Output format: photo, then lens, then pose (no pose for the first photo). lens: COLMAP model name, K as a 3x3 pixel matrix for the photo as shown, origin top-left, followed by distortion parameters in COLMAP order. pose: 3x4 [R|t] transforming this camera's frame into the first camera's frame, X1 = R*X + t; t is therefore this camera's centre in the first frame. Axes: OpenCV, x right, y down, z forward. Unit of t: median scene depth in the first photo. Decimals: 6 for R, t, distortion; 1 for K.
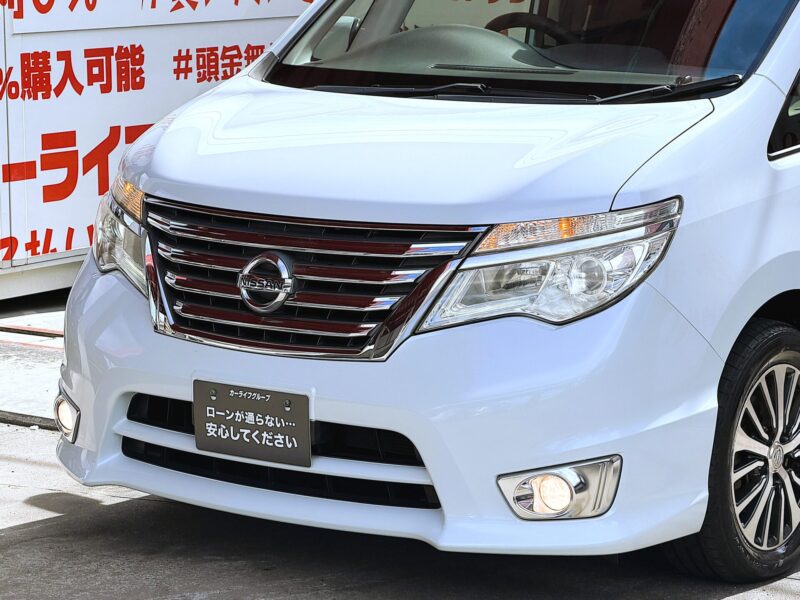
lens RADIAL K [[2537.4, 0, 400.3], [0, 2537.4, 300.7], [0, 0, 1]] dist [0.184122, 0.000000]
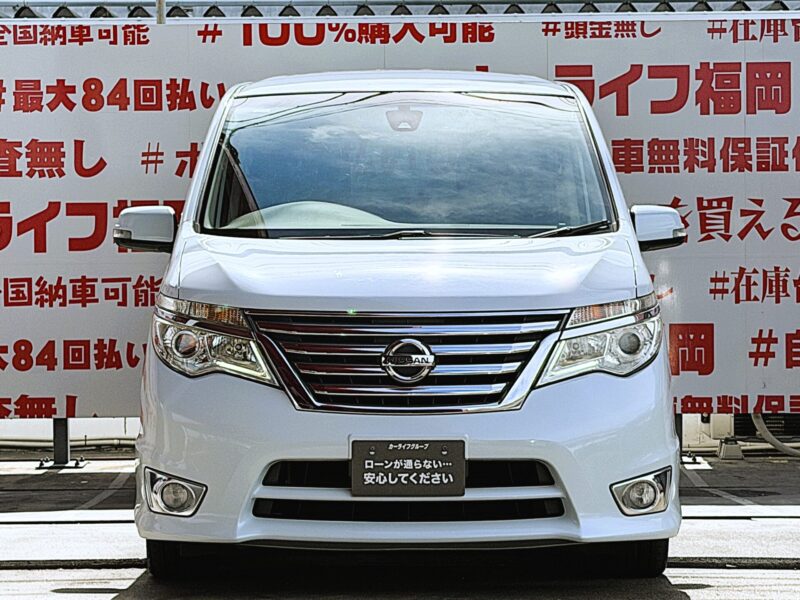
lens RADIAL K [[2248.2, 0, 389.1], [0, 2248.2, 270.1], [0, 0, 1]] dist [0.114518, 0.000000]
pose [[0.812292, 0.001063, 0.583249, -0.744058], [0.096406, 0.985998, -0.136063, 0.104717], [-0.575228, 0.166752, 0.800816, 0.068085]]
